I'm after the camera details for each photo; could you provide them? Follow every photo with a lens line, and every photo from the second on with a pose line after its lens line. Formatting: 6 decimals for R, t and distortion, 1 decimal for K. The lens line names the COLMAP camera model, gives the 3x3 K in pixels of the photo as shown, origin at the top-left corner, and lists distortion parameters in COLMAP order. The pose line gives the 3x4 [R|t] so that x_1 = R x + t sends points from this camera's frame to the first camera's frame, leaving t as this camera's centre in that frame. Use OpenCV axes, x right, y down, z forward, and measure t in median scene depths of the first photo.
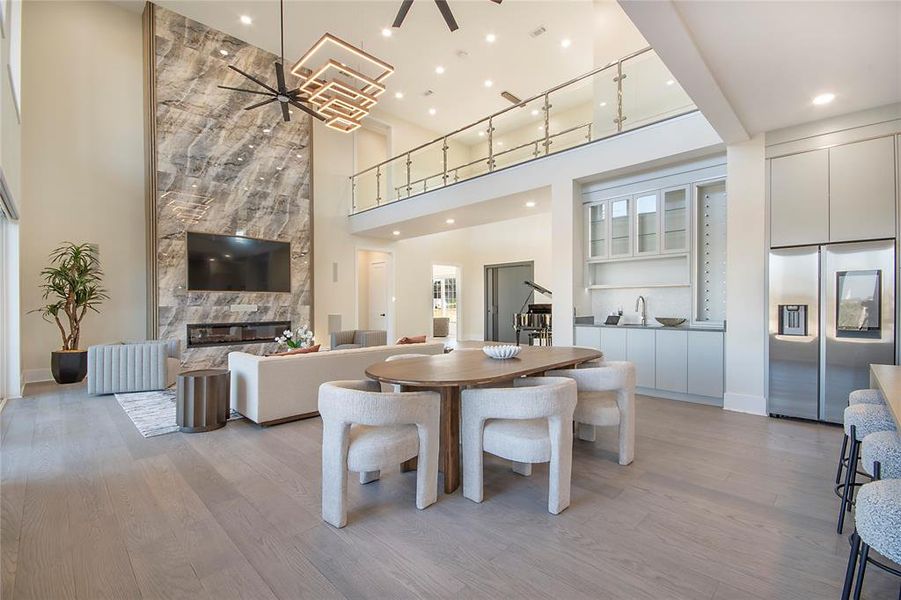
lens RADIAL K [[404.5, 0, 447.4], [0, 404.5, 308.9], [0, 0, 1]] dist [0.009274, -0.001383]
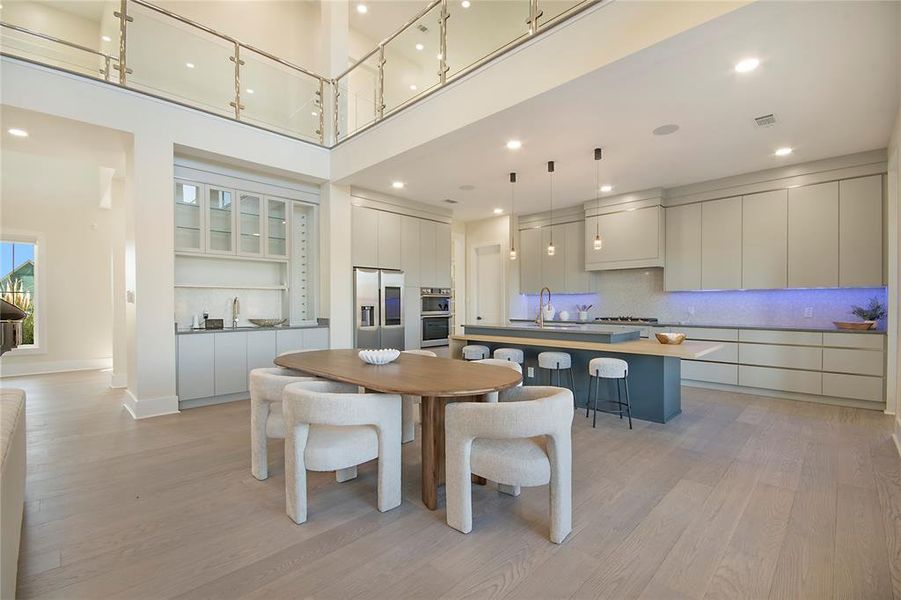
lens RADIAL K [[404.5, 0, 452.9], [0, 404.5, 302.9], [0, 0, 1]] dist [0.009274, -0.001383]
pose [[-0.018230, 0.006083, 0.999815, -0.504452], [0.009861, 0.999934, -0.005904, -0.007946], [-0.999785, 0.009752, -0.018289, 0.528175]]
